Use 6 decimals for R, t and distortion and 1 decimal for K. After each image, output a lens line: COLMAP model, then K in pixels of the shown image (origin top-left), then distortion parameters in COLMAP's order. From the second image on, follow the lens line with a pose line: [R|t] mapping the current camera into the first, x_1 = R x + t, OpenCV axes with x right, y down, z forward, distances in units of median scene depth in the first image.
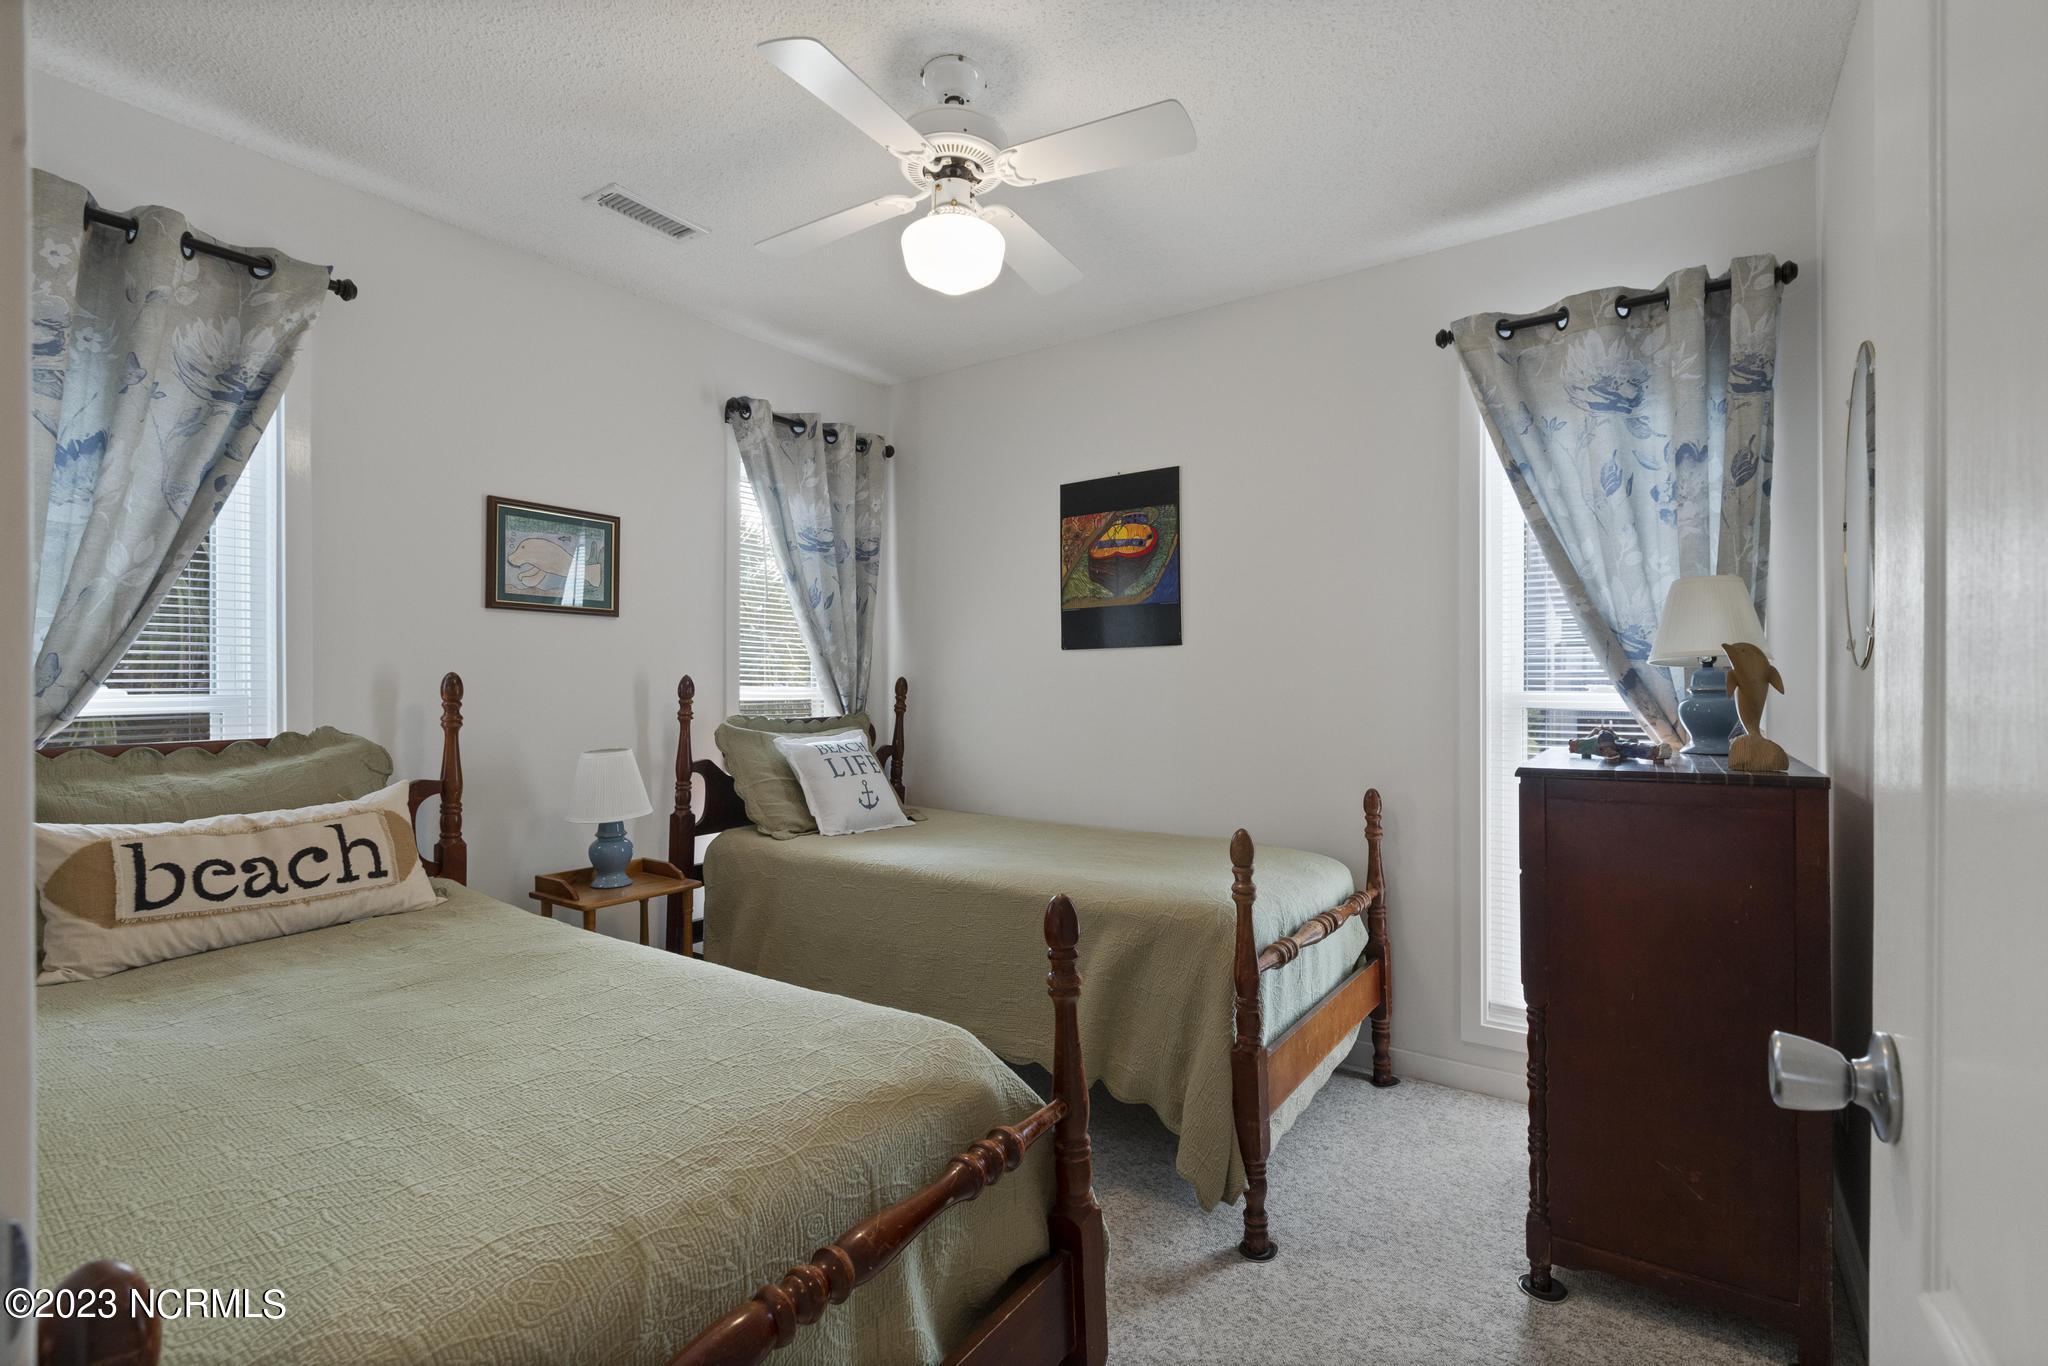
lens RADIAL K [[945.7, 0, 1017.1], [0, 945.7, 690.2], [0, 0, 1]] dist [-0.001370, 0.000473]
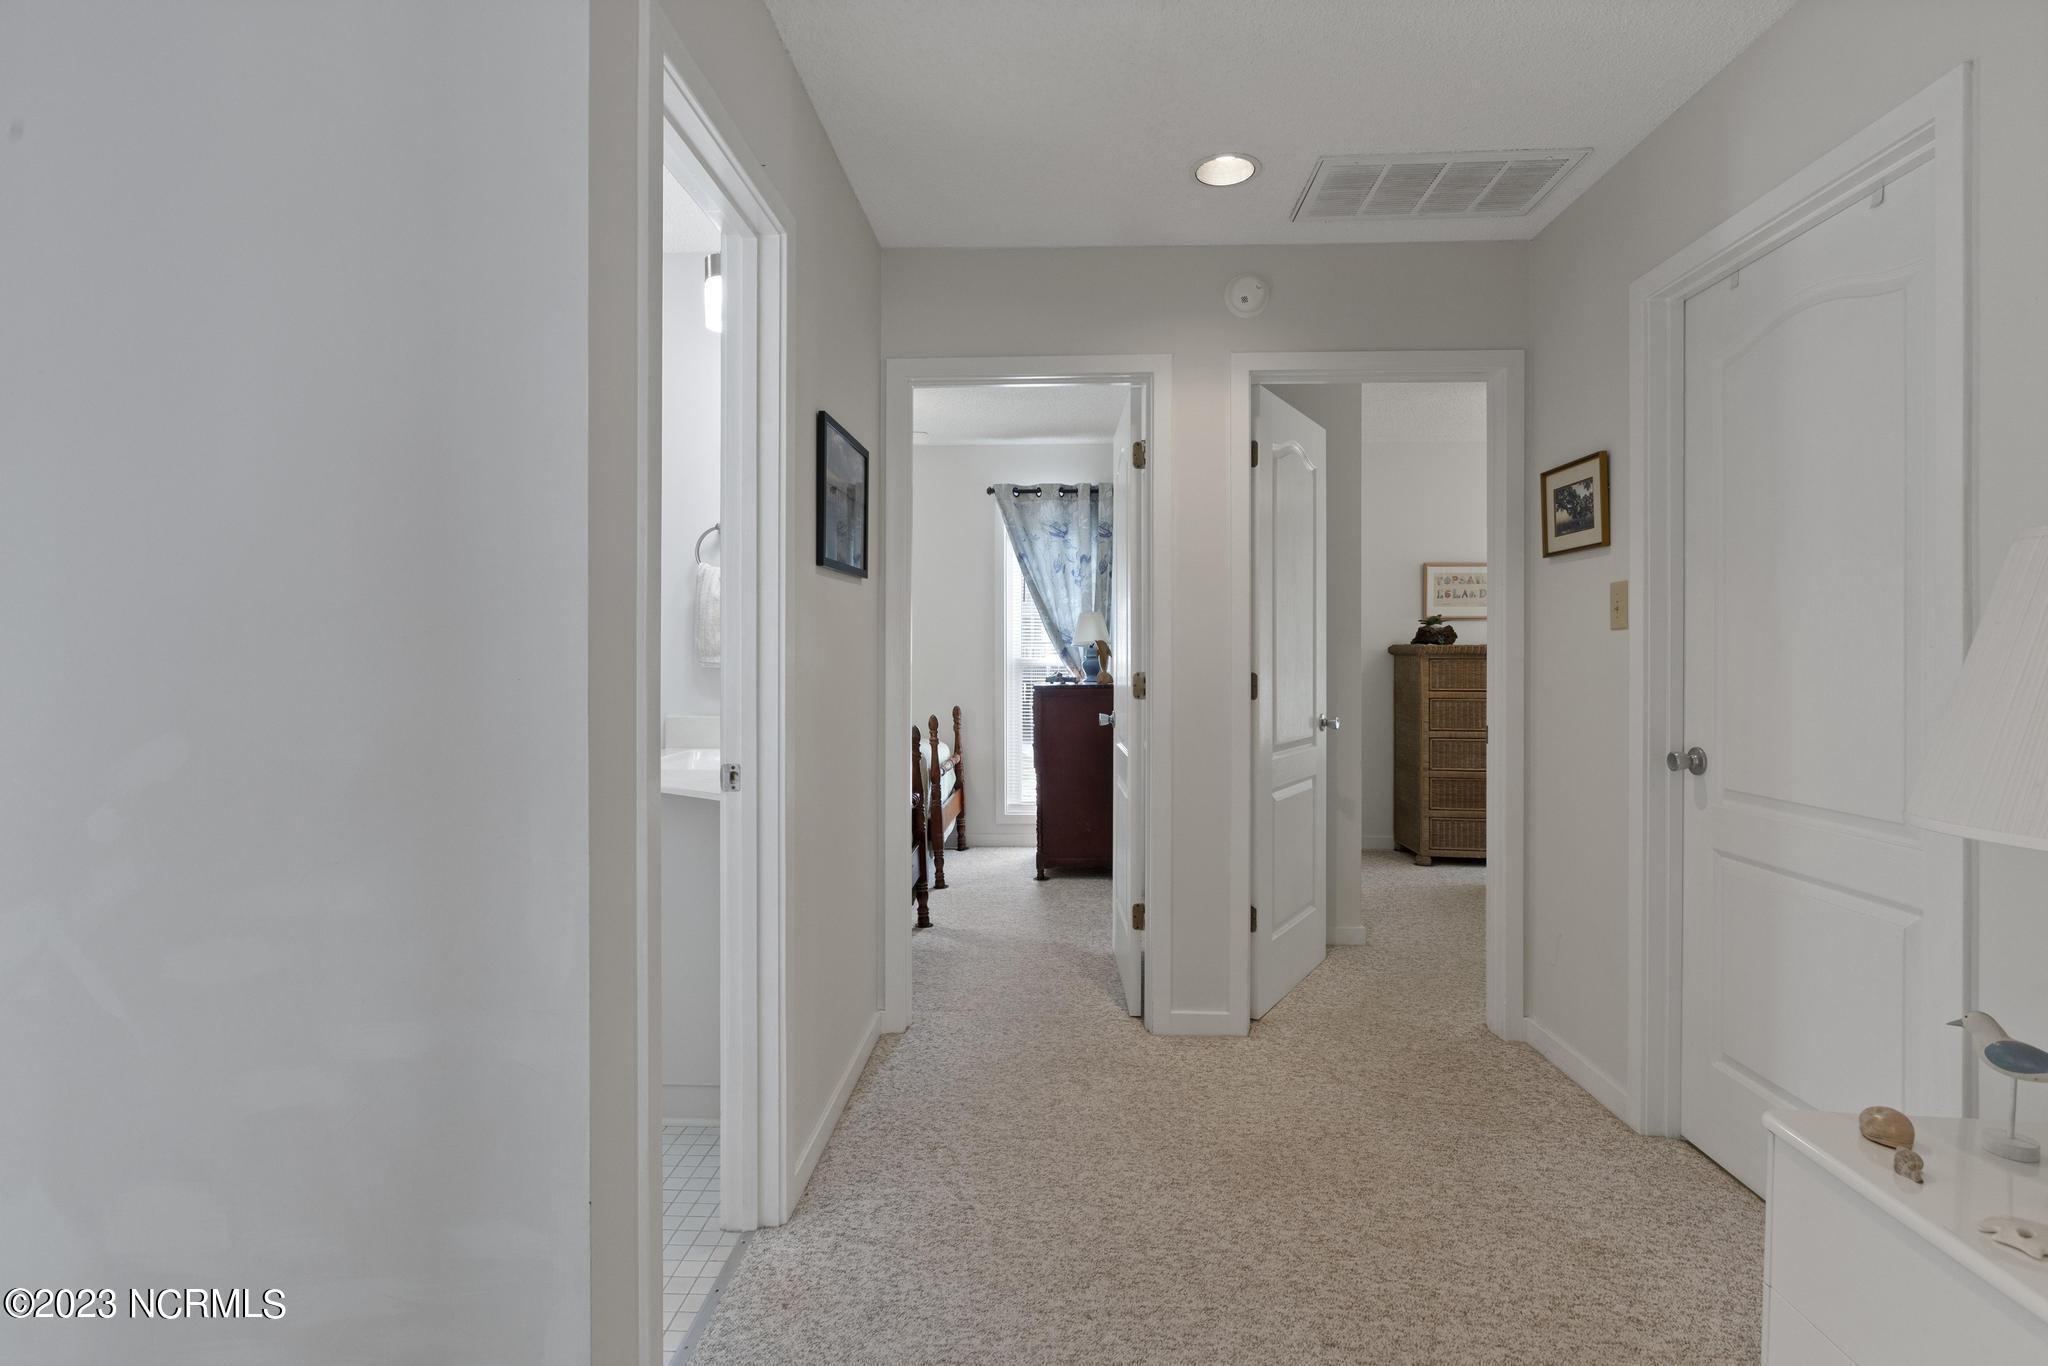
lens RADIAL K [[1005.8, 0, 1028.3], [0, 1005.8, 667.7], [0, 0, 1]] dist [-0.005309, -0.000084]
pose [[0.842785, -0.009380, 0.538169, -0.771307], [0.002491, 0.999905, 0.013527, -0.005371], [-0.538245, -0.010059, 0.842728, -1.056794]]
